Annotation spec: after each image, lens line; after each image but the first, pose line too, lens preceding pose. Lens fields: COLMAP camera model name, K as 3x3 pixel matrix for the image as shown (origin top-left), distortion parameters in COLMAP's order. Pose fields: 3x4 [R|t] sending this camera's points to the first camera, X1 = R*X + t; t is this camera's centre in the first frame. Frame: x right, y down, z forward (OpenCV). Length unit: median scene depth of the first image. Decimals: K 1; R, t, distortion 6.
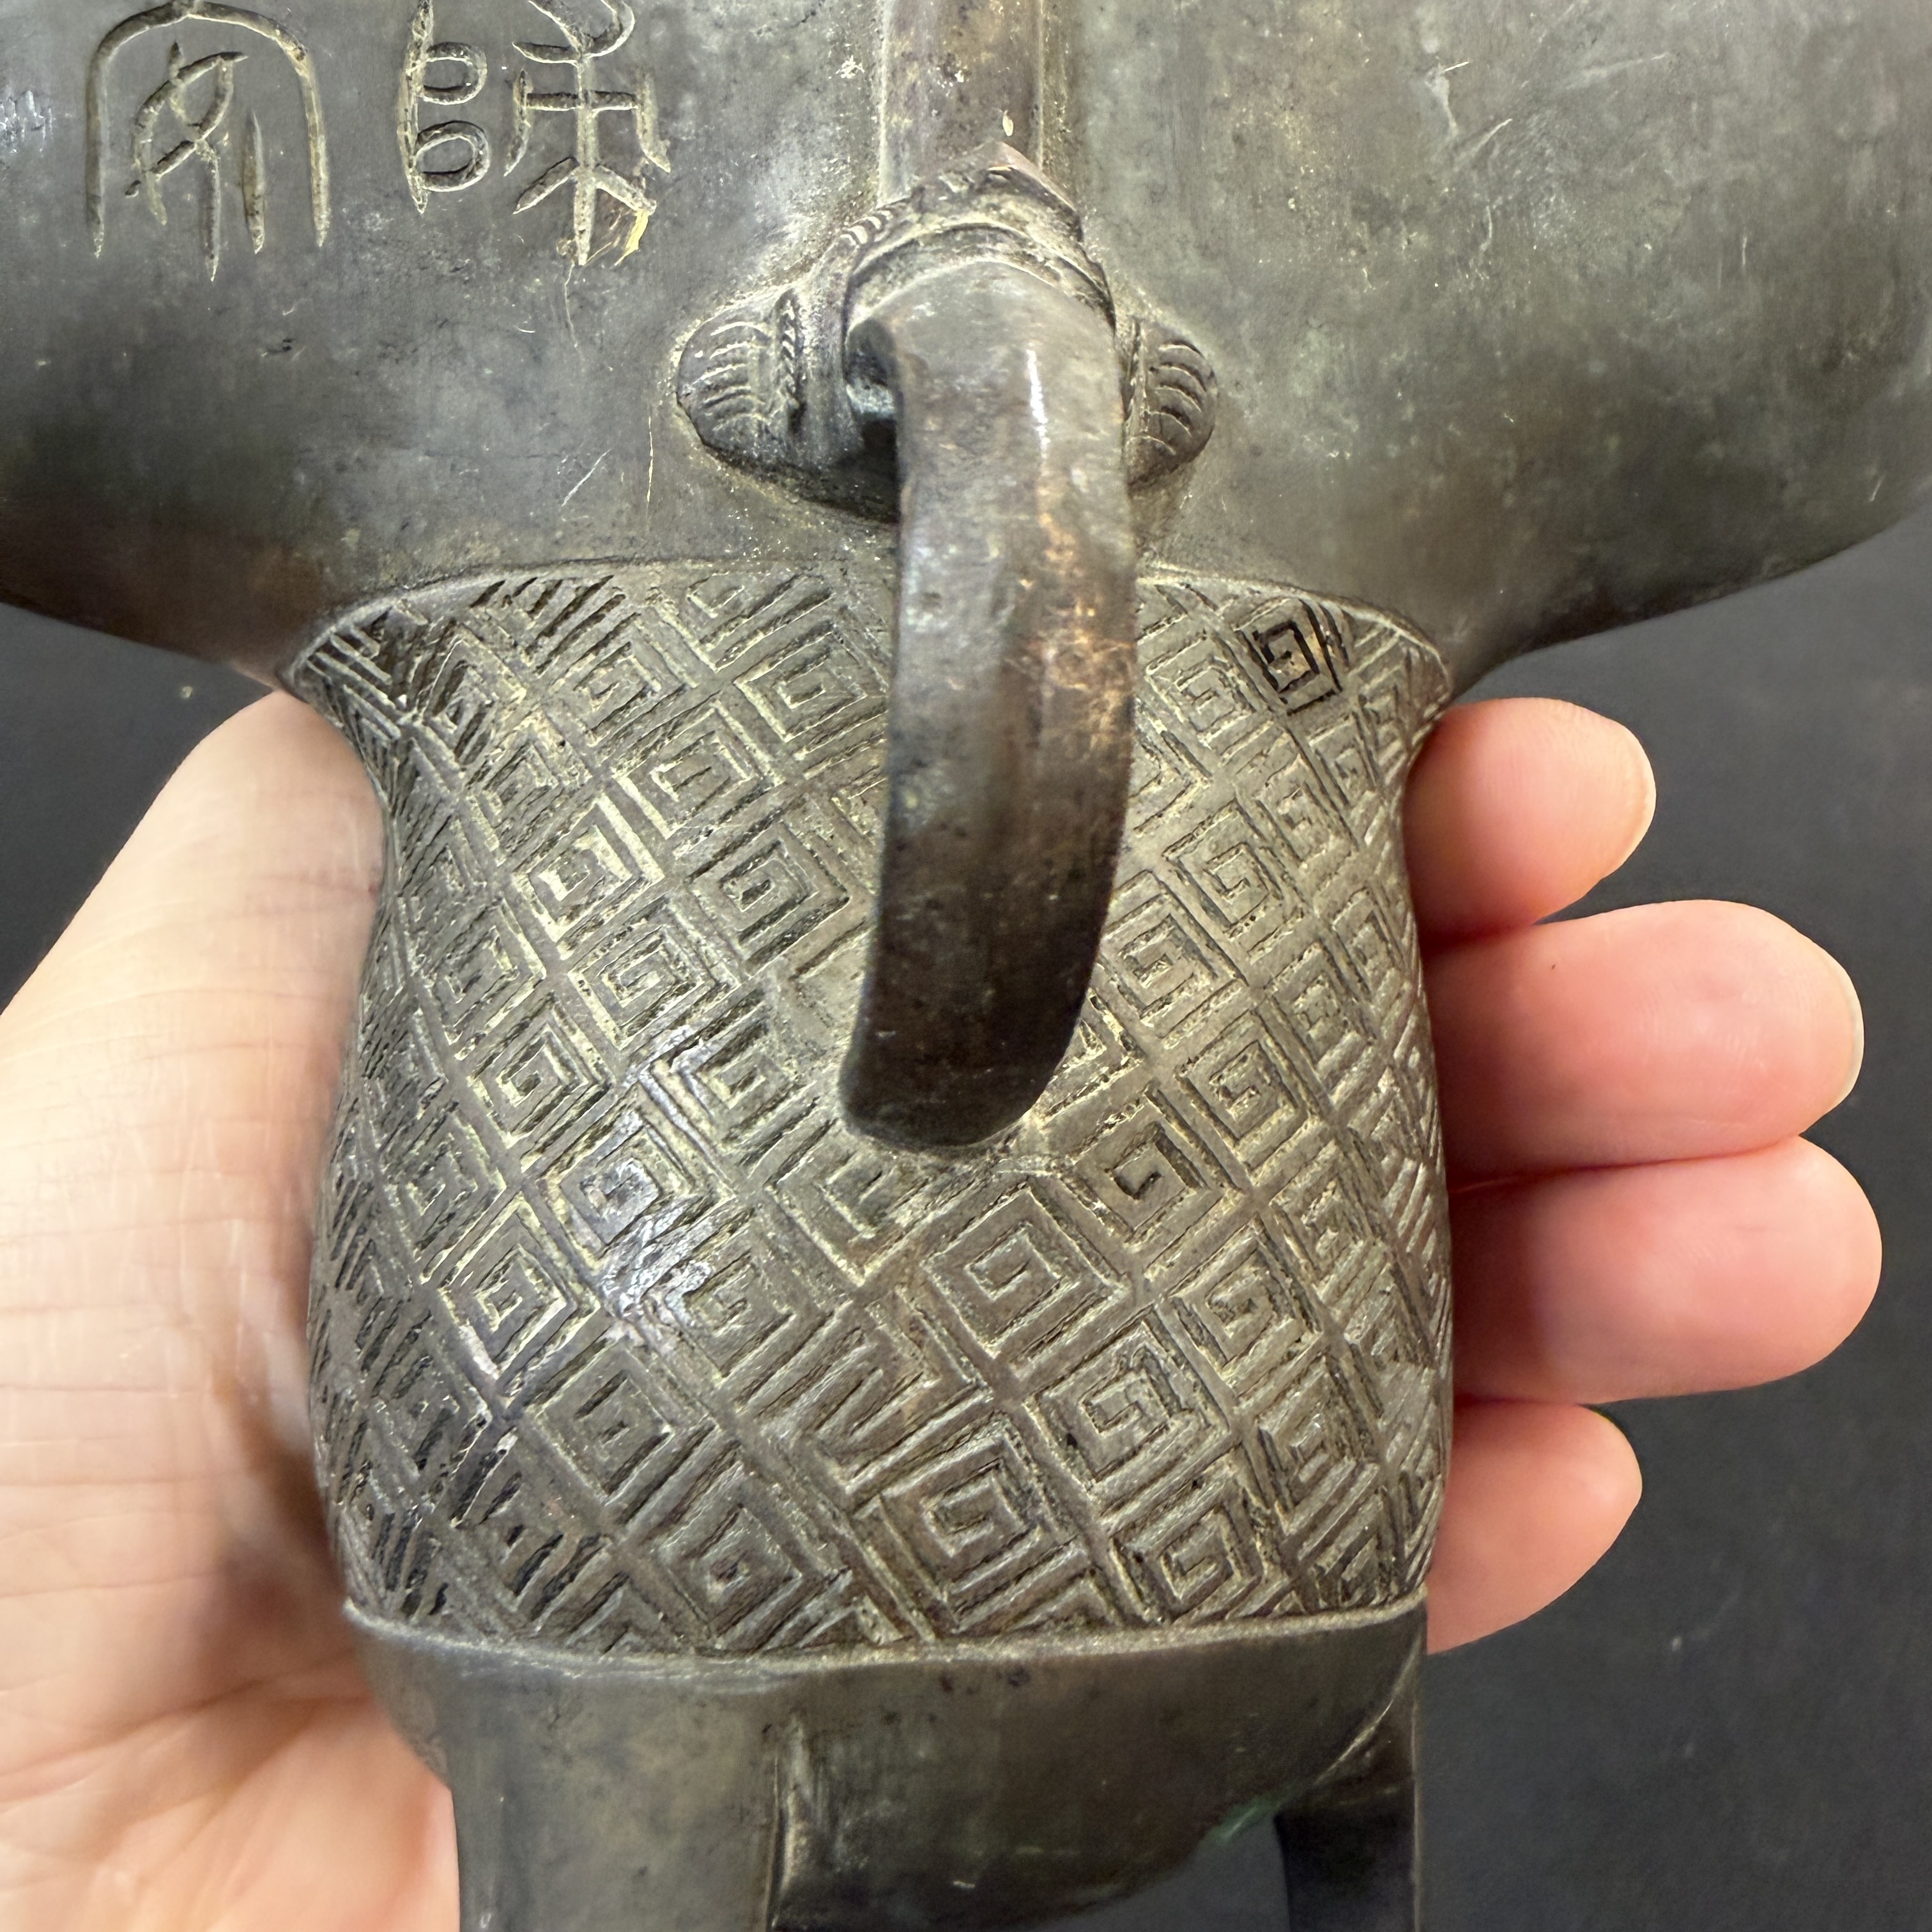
lens RADIAL K [[1996.1, 0, 963.6], [0, 1996.1, 792.6], [0, 0, 1]] dist [-0.018591, -0.021059]
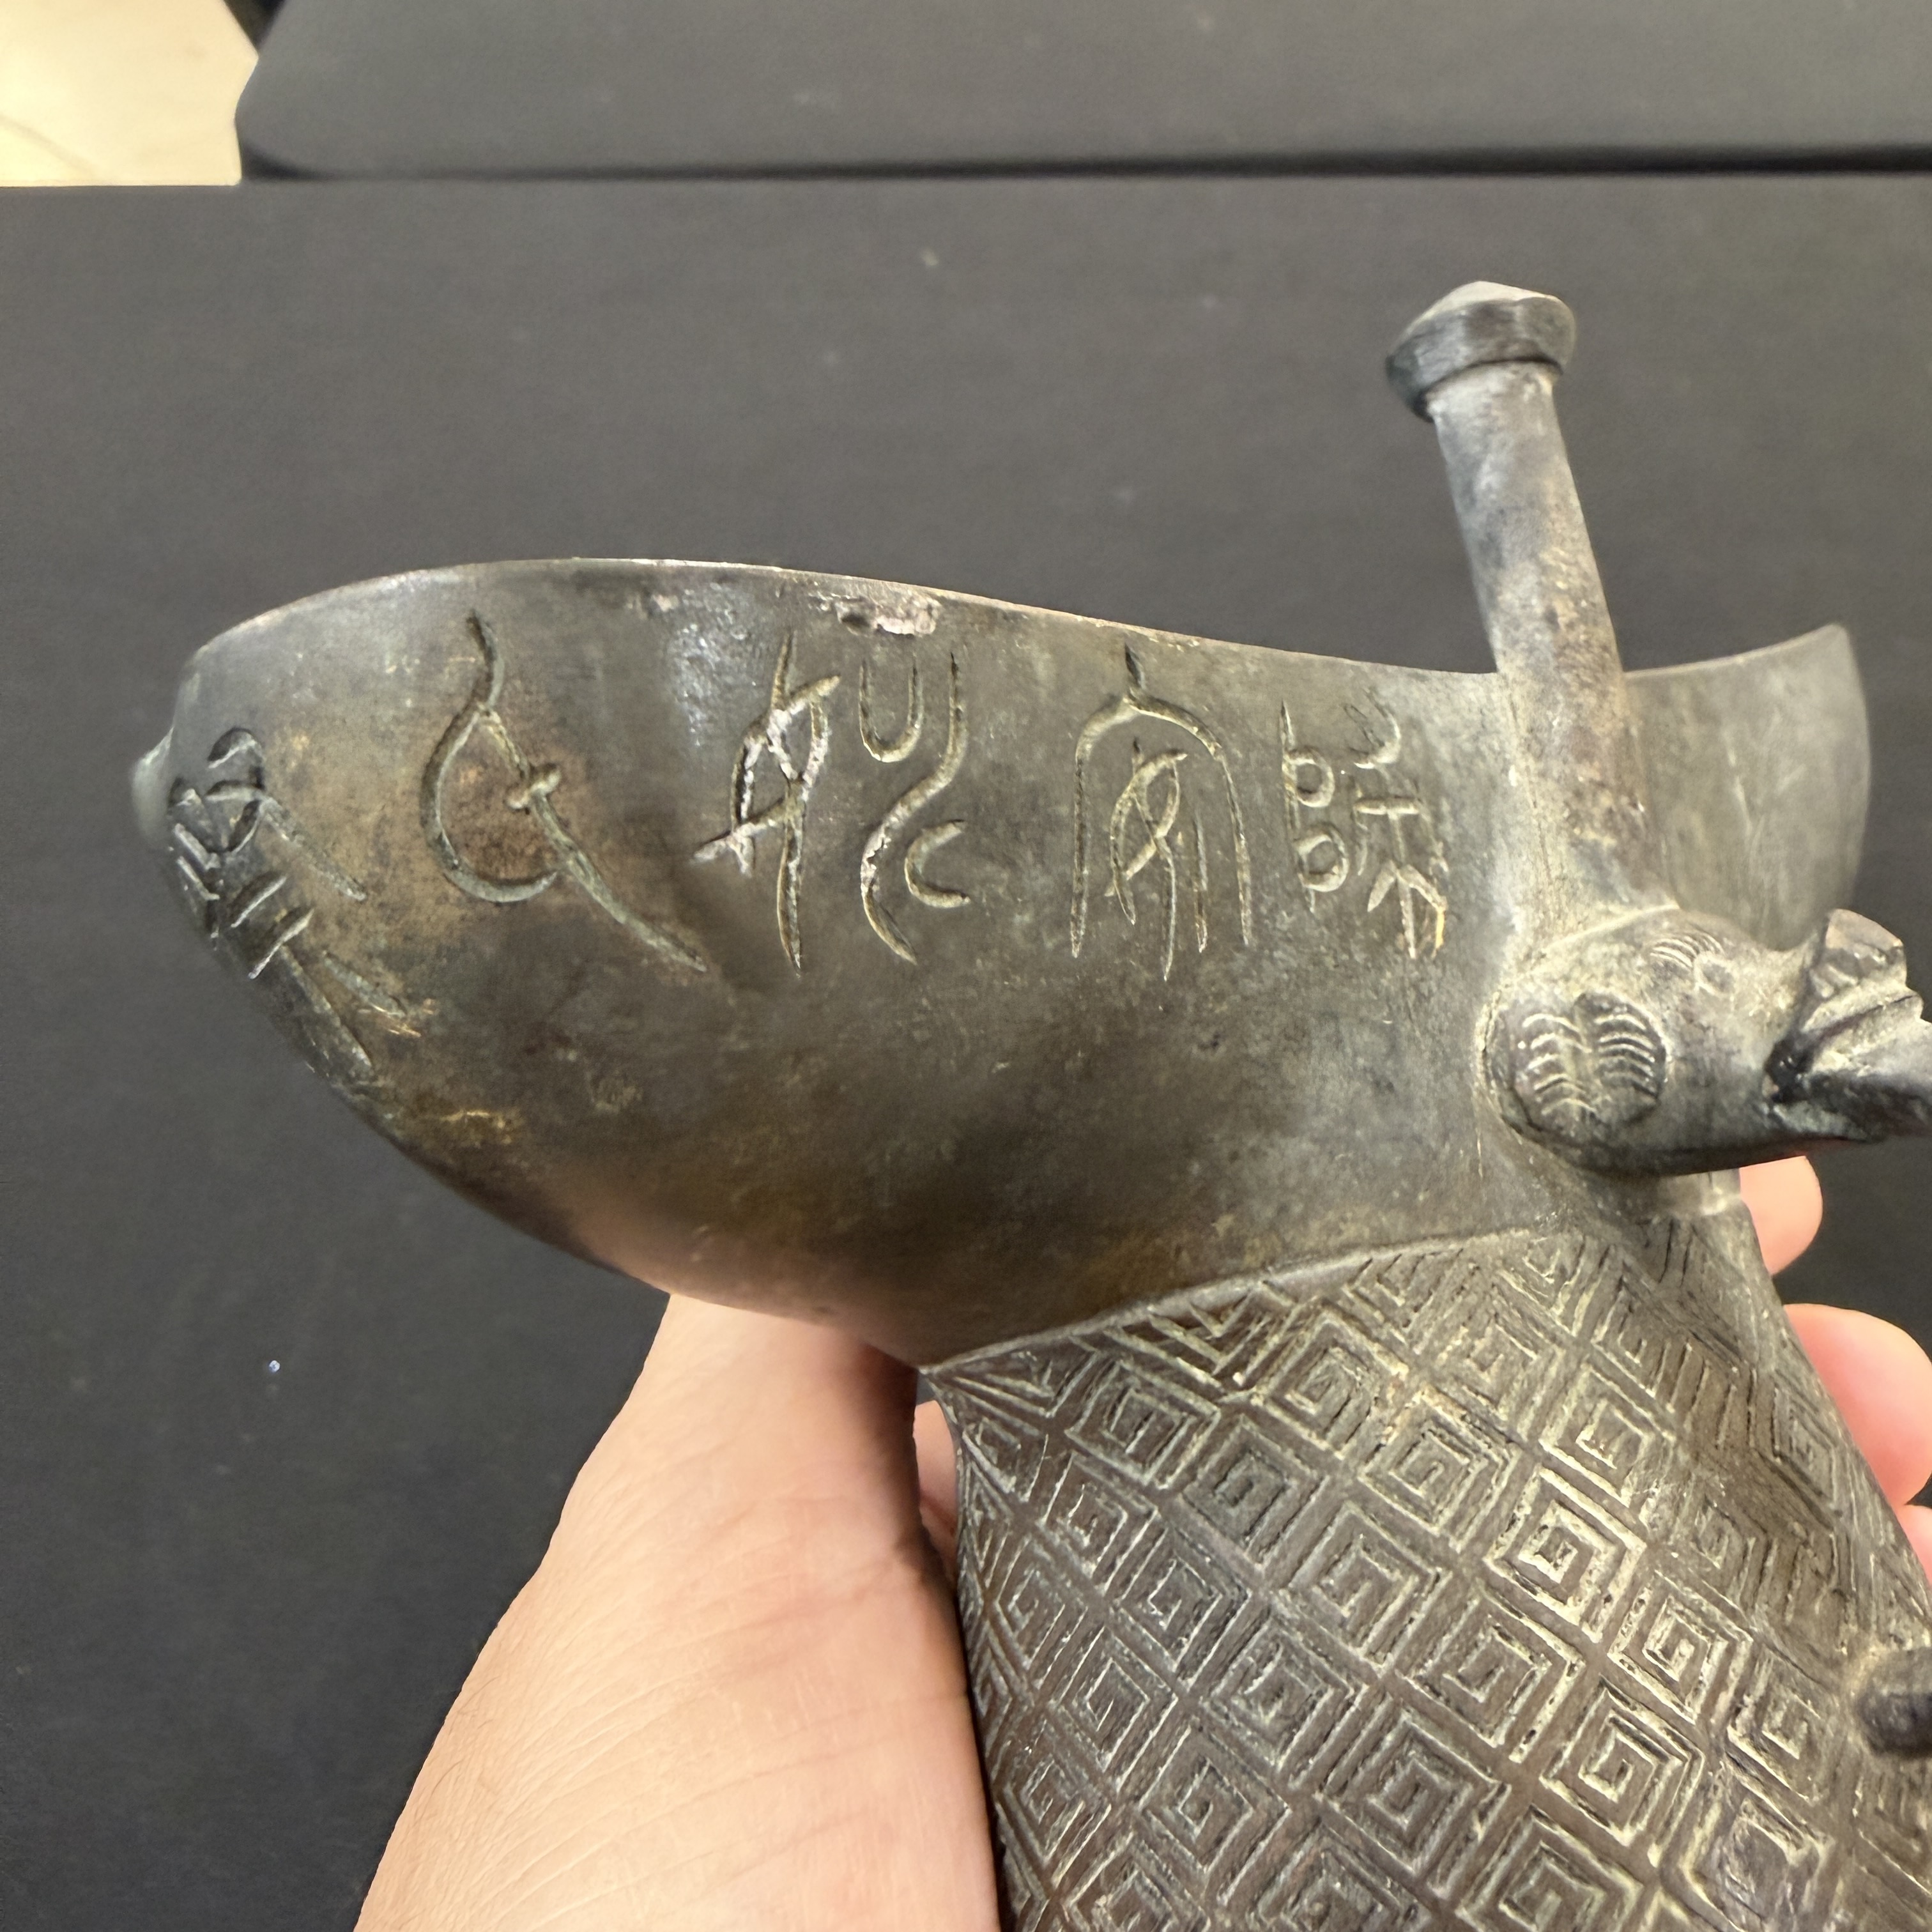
lens RADIAL K [[1993.7, 0, 943.7], [0, 1993.7, 780.4], [0, 0, 1]] dist [-0.007056, 0.039993]
pose [[0.808397, 0.039852, 0.587287, -1.068389], [0.036354, 0.992421, -0.117384, -0.248290], [-0.587514, 0.116244, 0.800821, 0.270662]]
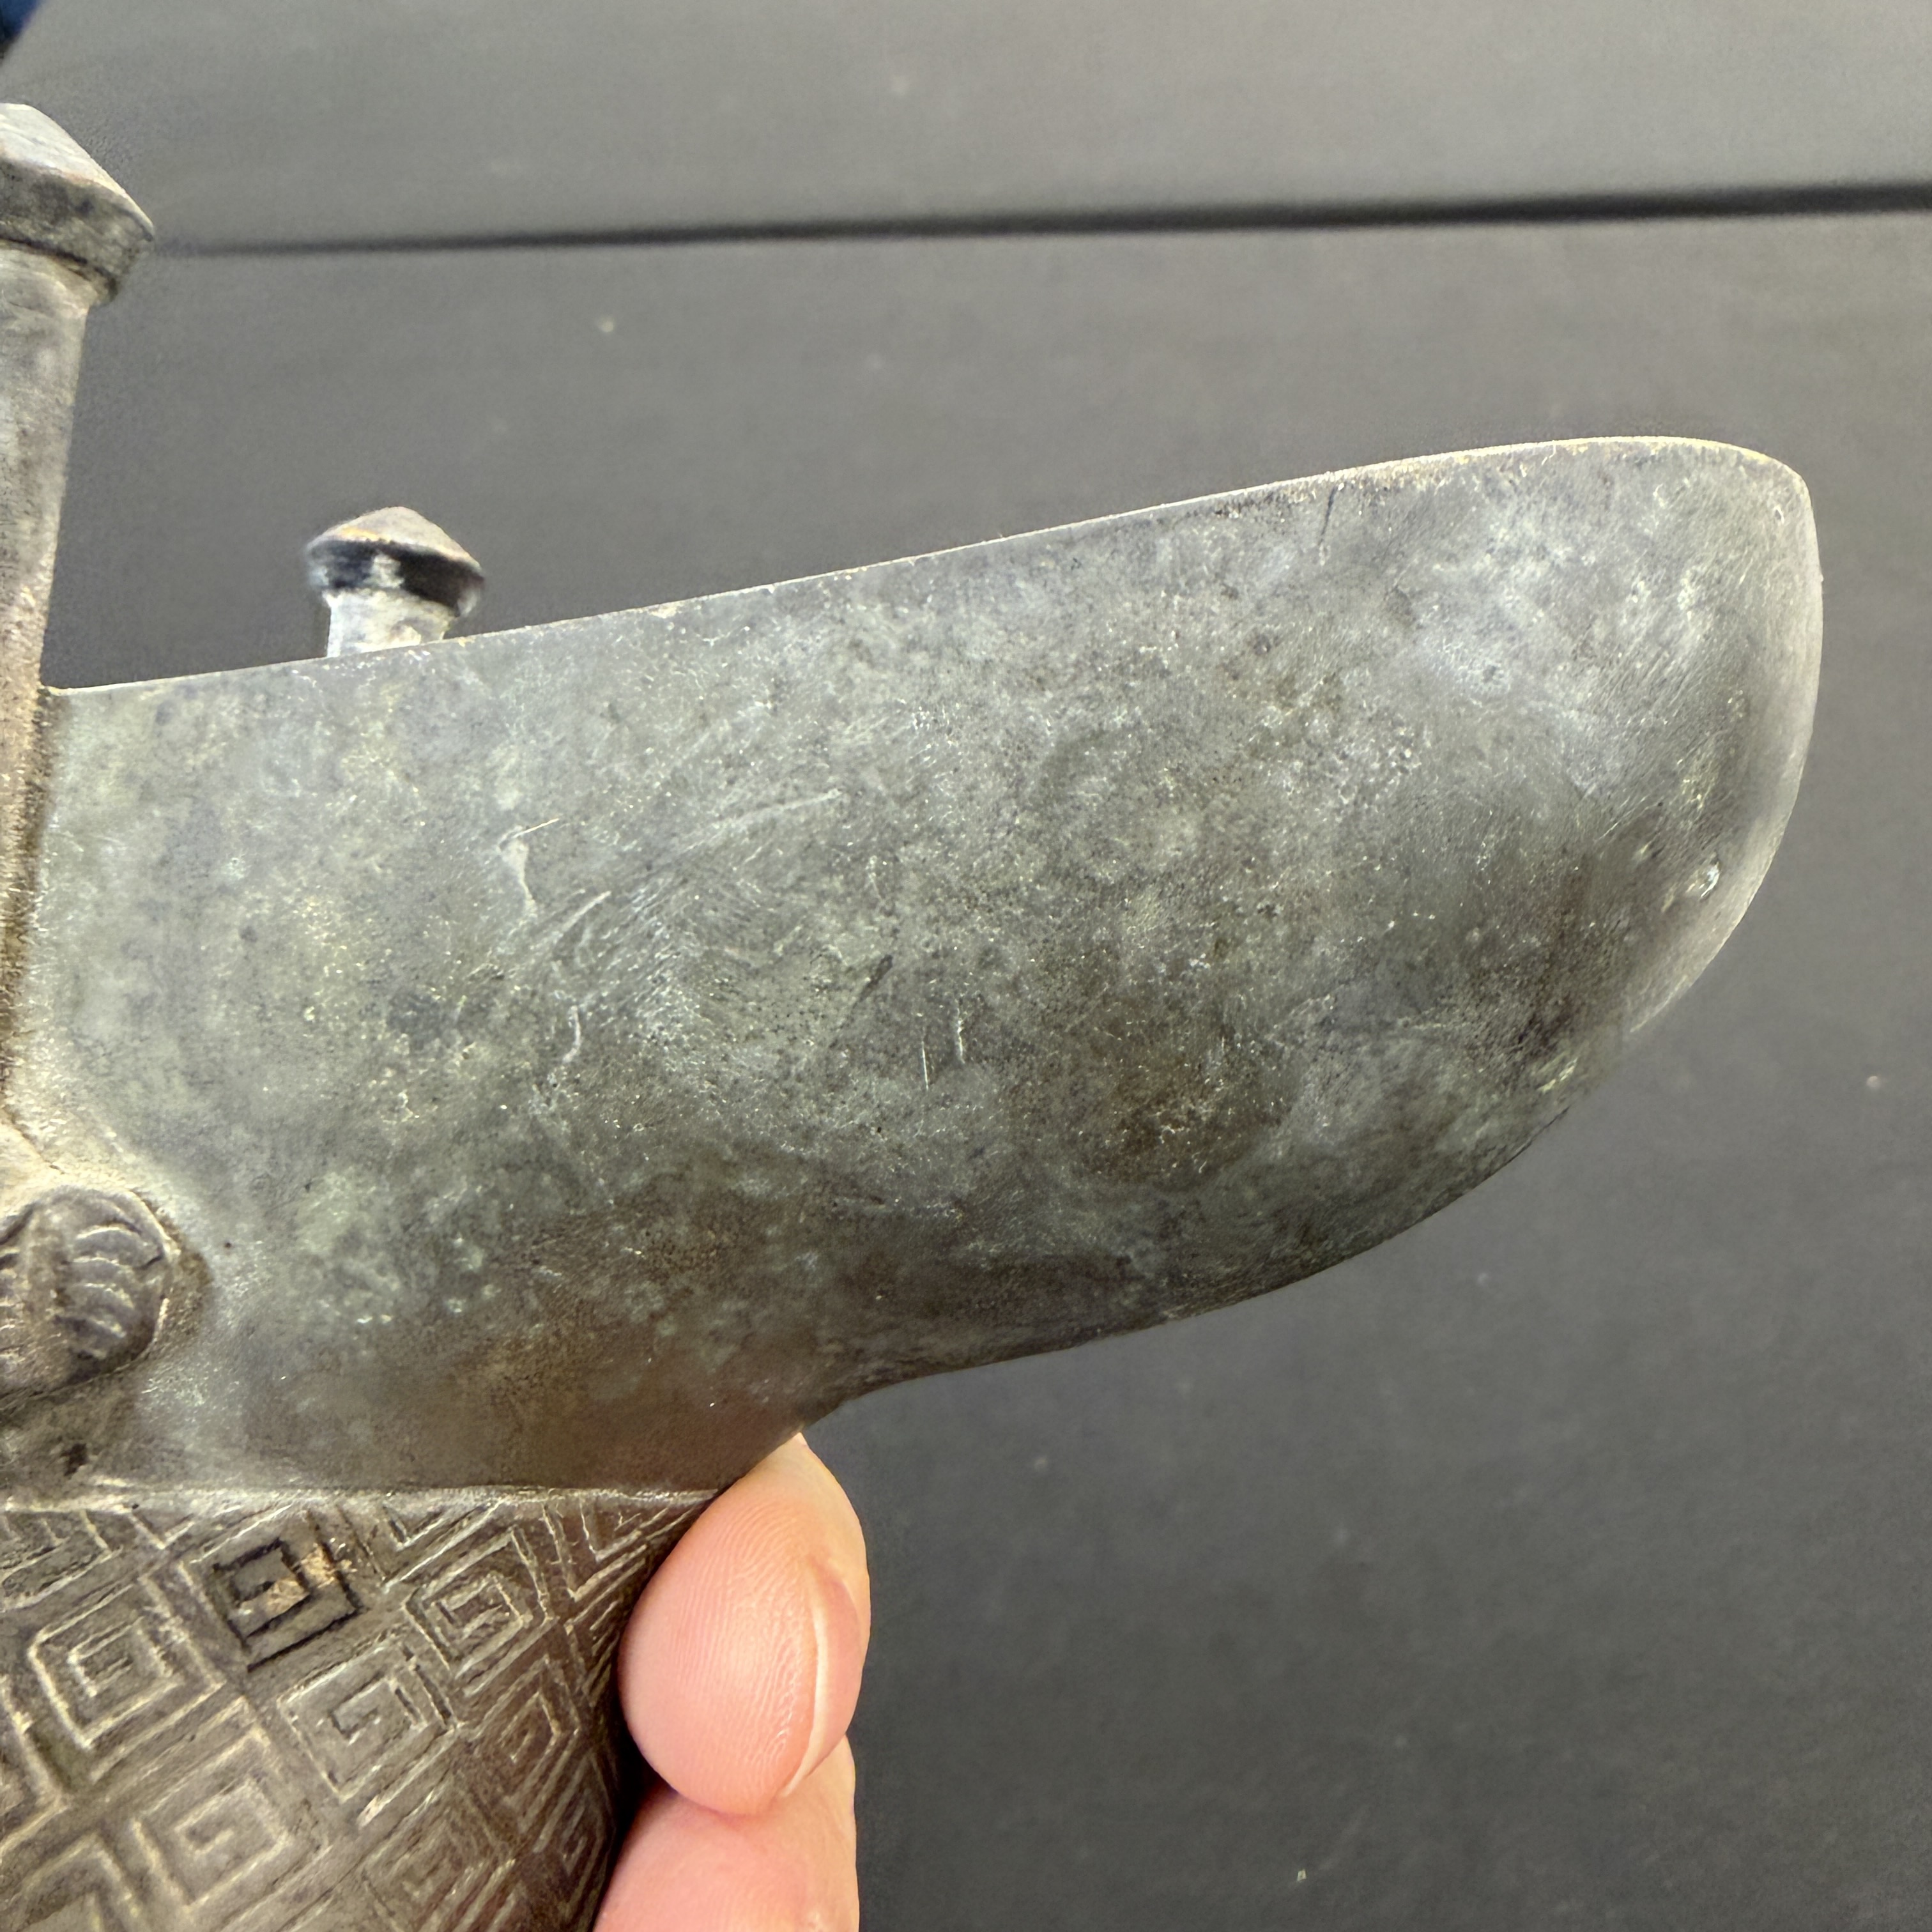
lens RADIAL K [[2086.0, 0, 937.0], [0, 2086.0, 800.8], [0, 0, 1]] dist [-0.010406, -0.014886]
pose [[0.972903, 0.028624, -0.229434, 0.649950], [-0.018457, 0.998755, 0.046340, -0.459156], [0.230475, -0.040850, 0.972220, 0.260396]]
